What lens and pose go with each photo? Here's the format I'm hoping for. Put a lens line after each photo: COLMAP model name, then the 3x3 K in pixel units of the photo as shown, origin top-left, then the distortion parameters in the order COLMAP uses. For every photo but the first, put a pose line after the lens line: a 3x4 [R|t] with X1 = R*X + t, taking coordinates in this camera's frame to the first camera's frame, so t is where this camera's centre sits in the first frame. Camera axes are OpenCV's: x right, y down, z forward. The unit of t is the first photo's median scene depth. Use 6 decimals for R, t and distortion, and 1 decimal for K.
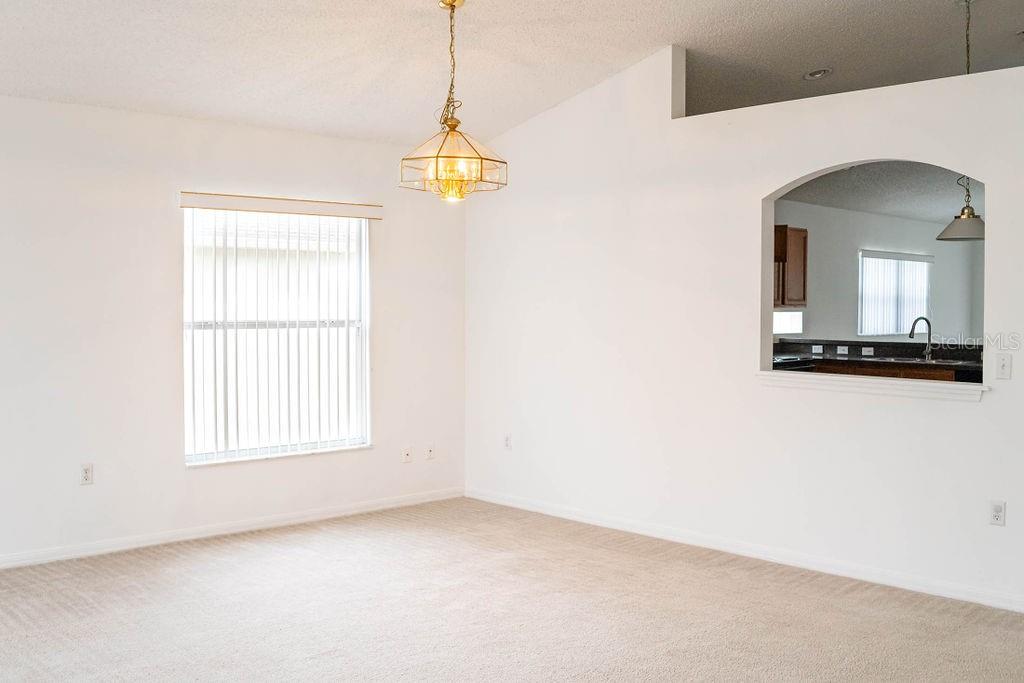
lens RADIAL K [[1006.3, 0, 512.0], [0, 1006.3, 341.5], [0, 0, 1]] dist [-0.118182, 0.031494]
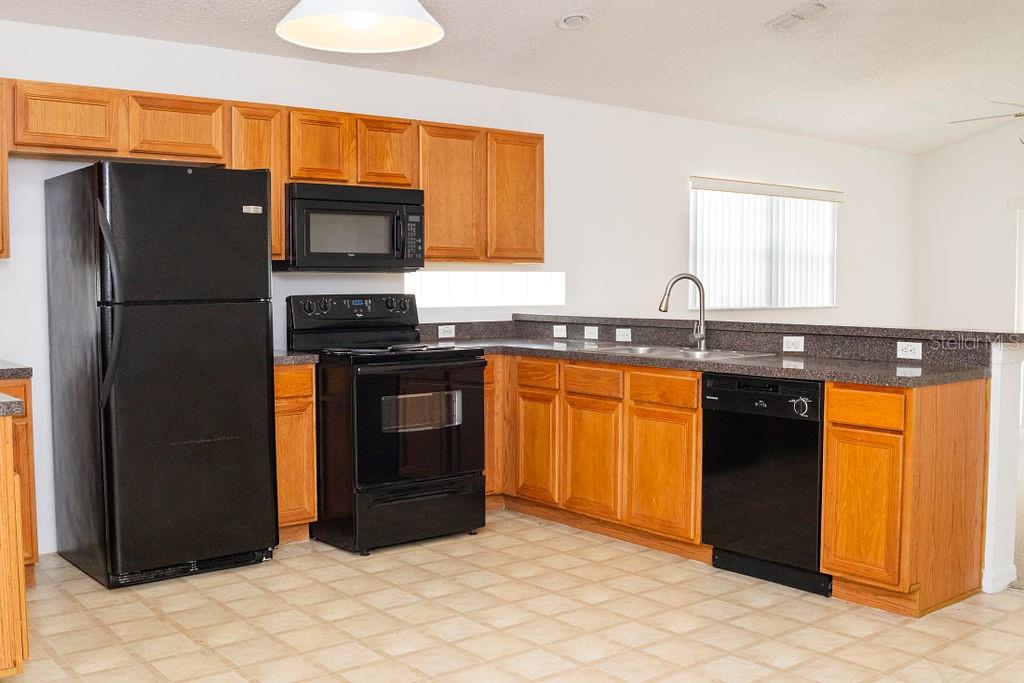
lens RADIAL K [[1024.2, 0, 512.0], [0, 1024.2, 341.5], [0, 0, 1]] dist [-0.122150, 0.037518]
pose [[0.997044, 0.000125, -0.076833, 0.573849], [0.001254, 0.999839, 0.017900, 0.004895], [0.076823, -0.017943, 0.996883, 0.660156]]
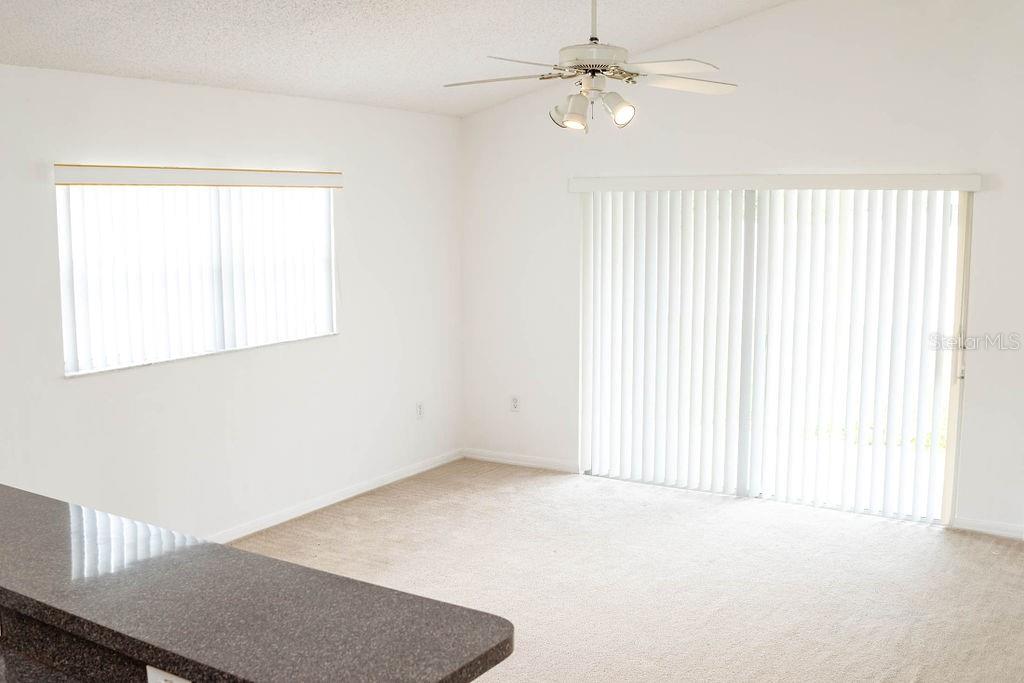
lens RADIAL K [[993.5, 0, 512.0], [0, 993.5, 341.5], [0, 0, 1]] dist [-0.112457, 0.017197]
pose [[0.964839, -0.041564, 0.259535, 0.851442], [0.017058, 0.995238, 0.095974, -0.112725], [-0.262288, -0.088172, 0.960953, 1.145802]]
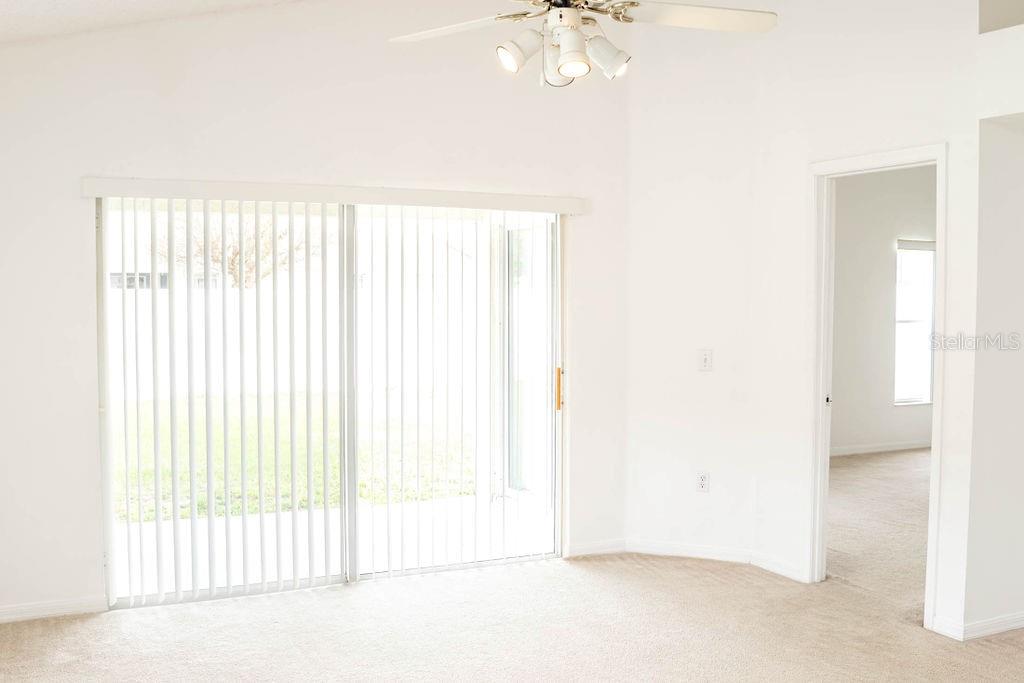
lens RADIAL K [[1024.2, 0, 512.0], [0, 1024.2, 341.5], [0, 0, 1]] dist [-0.122150, 0.037518]
pose [[0.298330, -0.049225, 0.953193, 0.559913], [0.035278, 0.998556, 0.040526, -0.078713], [-0.953811, 0.021537, 0.299635, 1.705963]]
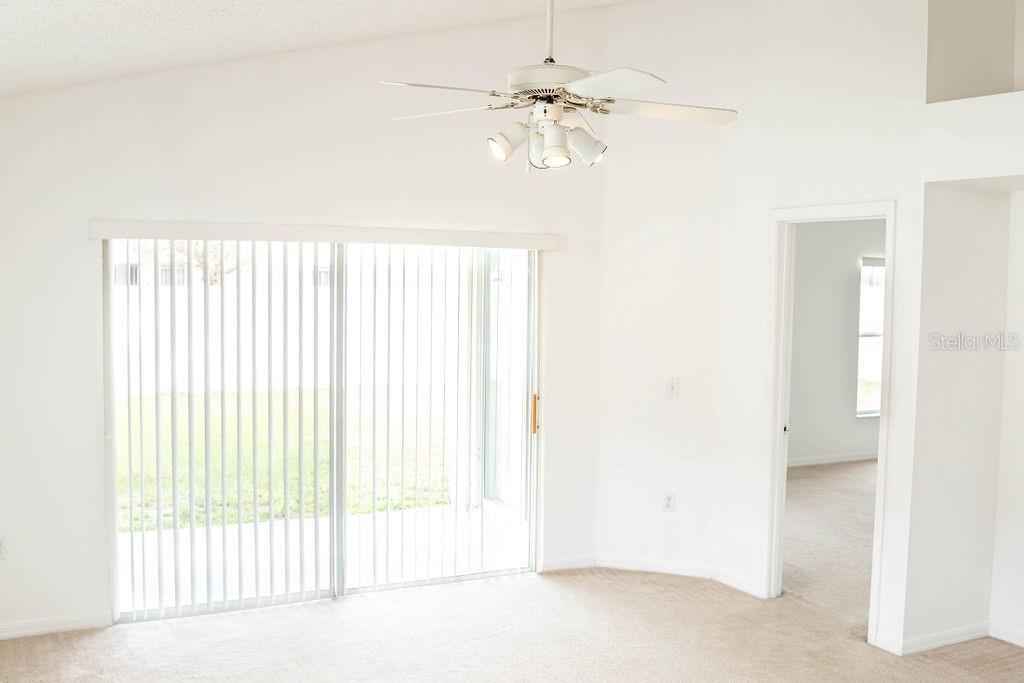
lens RADIAL K [[1048.0, 0, 518.1], [0, 1048.0, 342.7], [0, 0, 1]] dist [-0.126963, 0.043849]
pose [[0.264670, -0.061161, 0.962398, 0.478302], [0.023730, 0.998098, 0.056904, -0.126848], [-0.964047, 0.007777, 0.265618, 1.690230]]
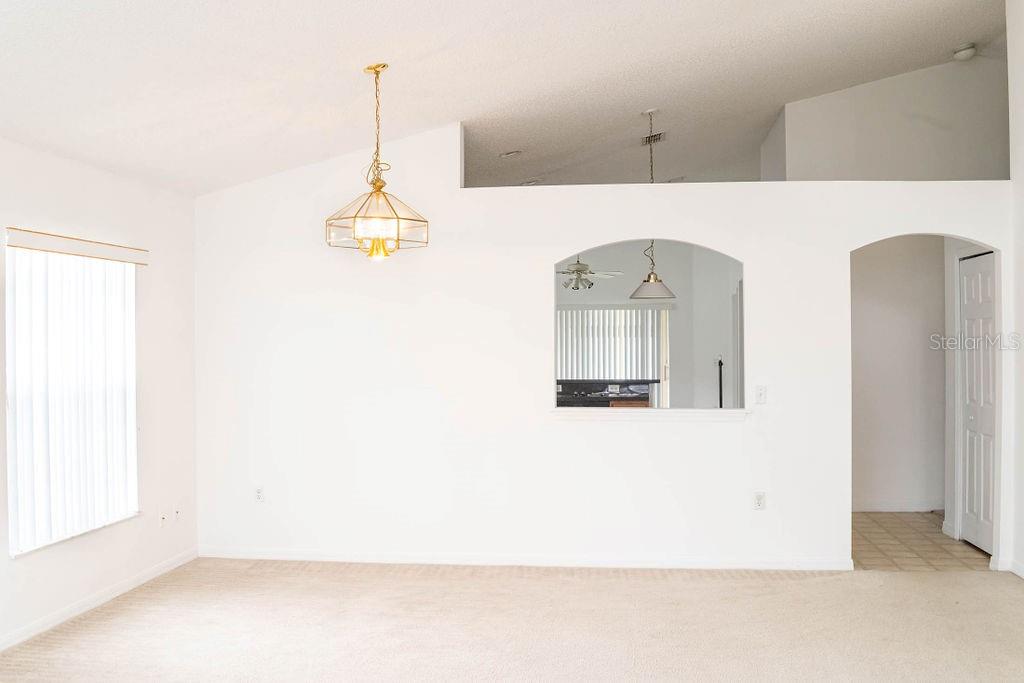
lens RADIAL K [[1024.2, 0, 512.0], [0, 1024.2, 341.5], [0, 0, 1]] dist [-0.122150, 0.037518]
pose [[0.767914, -0.009785, 0.640478, -0.571417], [0.032963, 0.999162, -0.024257, -0.021853], [-0.639704, 0.039739, 0.767593, 0.092977]]
